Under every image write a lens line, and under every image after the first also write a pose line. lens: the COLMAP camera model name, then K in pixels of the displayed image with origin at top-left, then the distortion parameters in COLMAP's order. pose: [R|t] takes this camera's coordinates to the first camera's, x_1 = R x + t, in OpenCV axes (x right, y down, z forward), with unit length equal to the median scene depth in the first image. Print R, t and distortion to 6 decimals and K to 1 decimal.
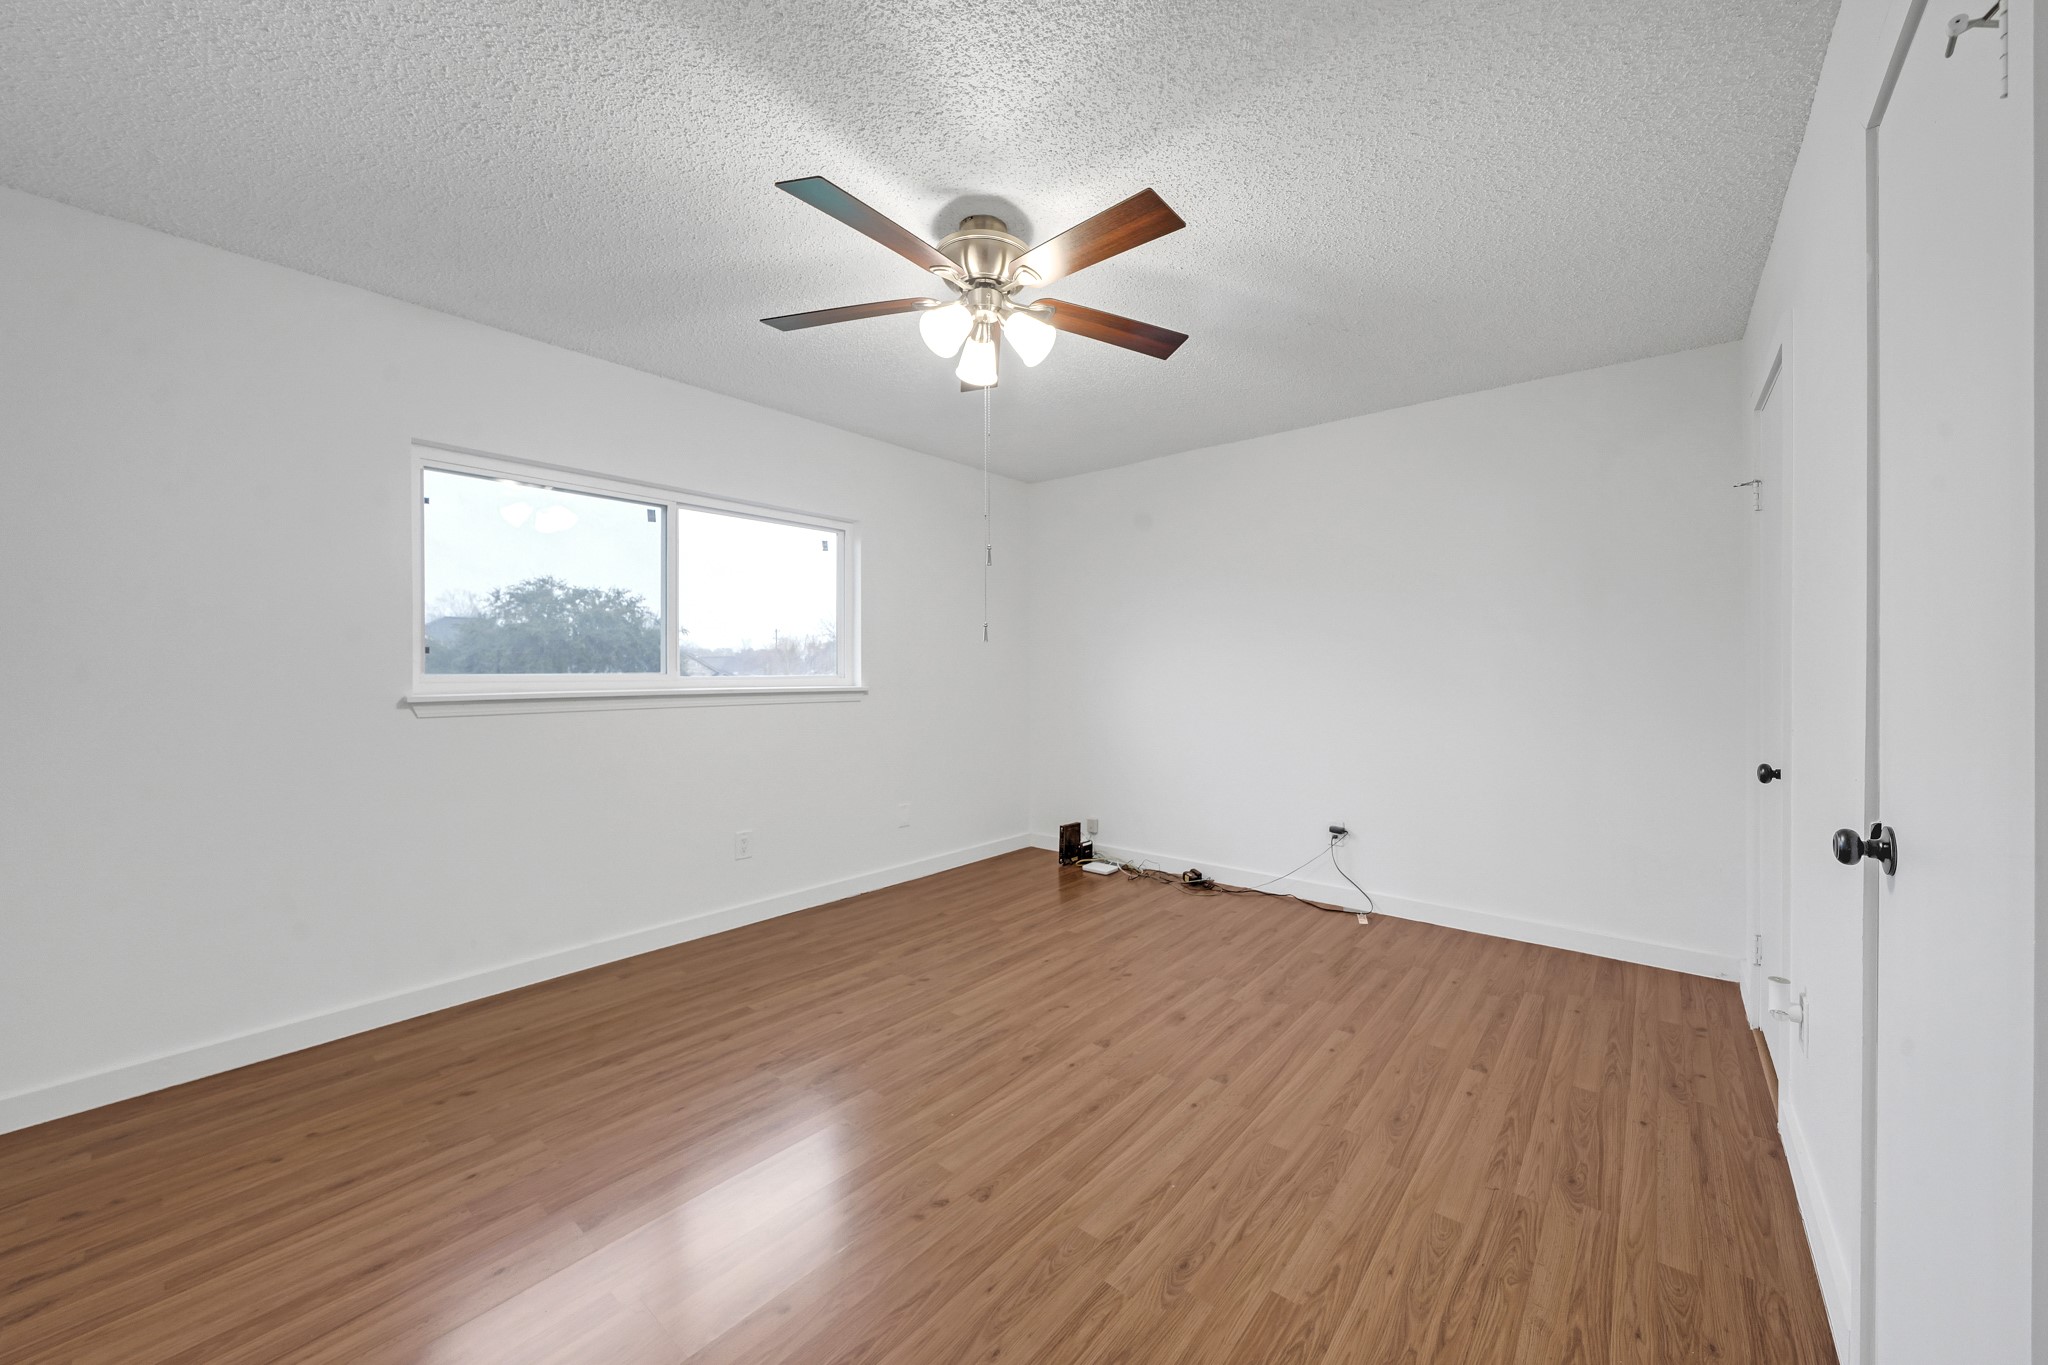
lens RADIAL K [[710.8, 0, 1014.1], [0, 710.8, 681.1], [0, 0, 1]] dist [0.000772, 0.000135]
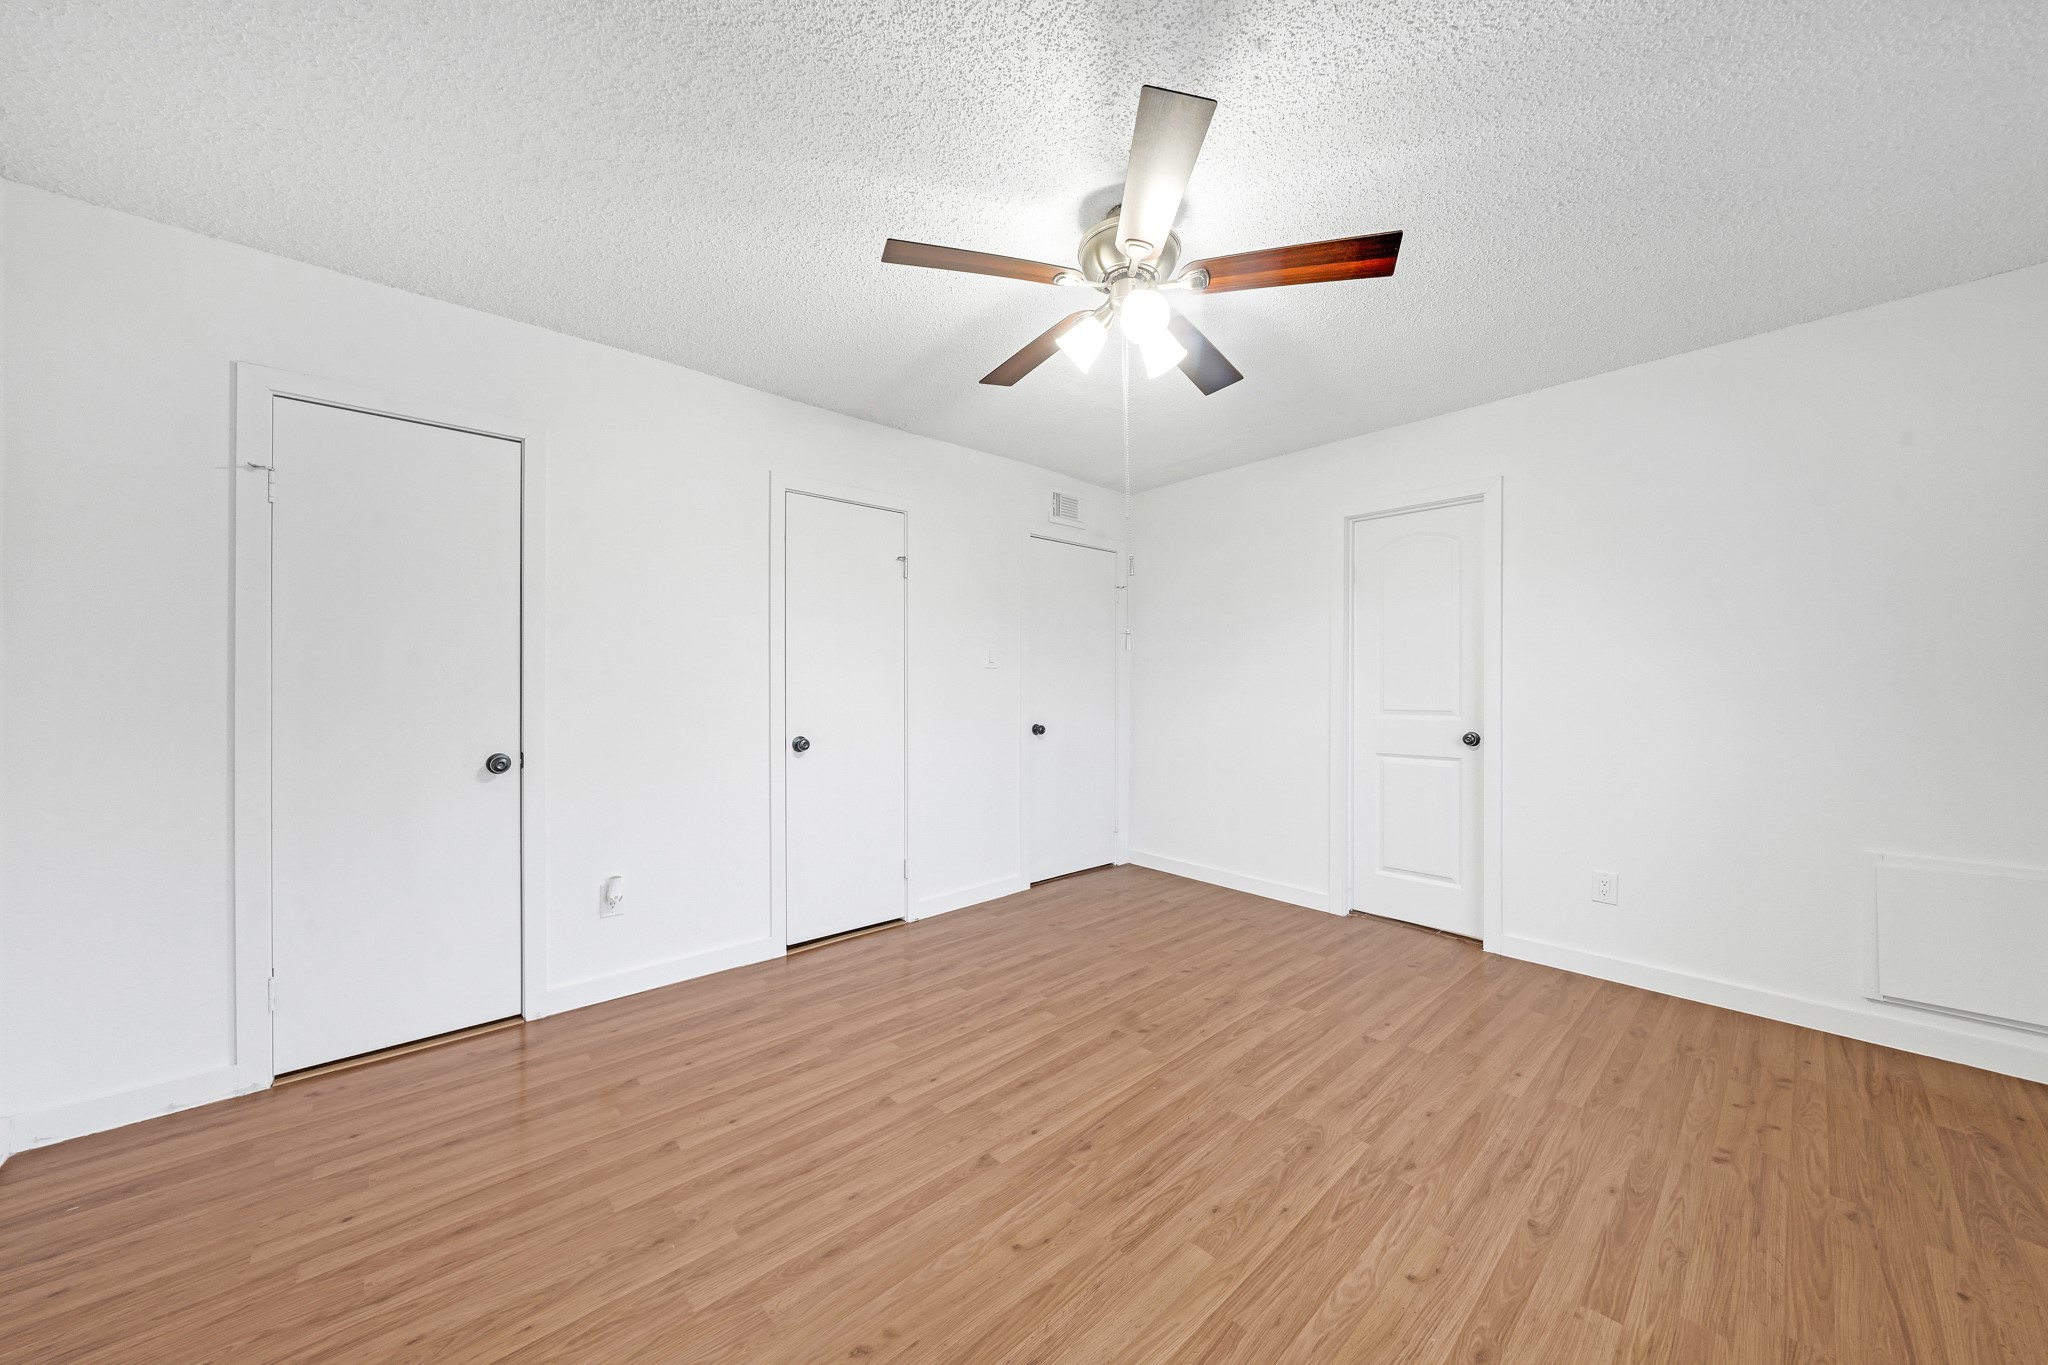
lens RADIAL K [[710.8, 0, 1014.1], [0, 710.8, 681.1], [0, 0, 1]] dist [0.000772, 0.000135]
pose [[-0.995872, 0.001864, 0.090751, 0.025845], [0.002426, 0.999979, 0.006081, -0.024740], [-0.090737, 0.006276, -0.995855, 1.932883]]
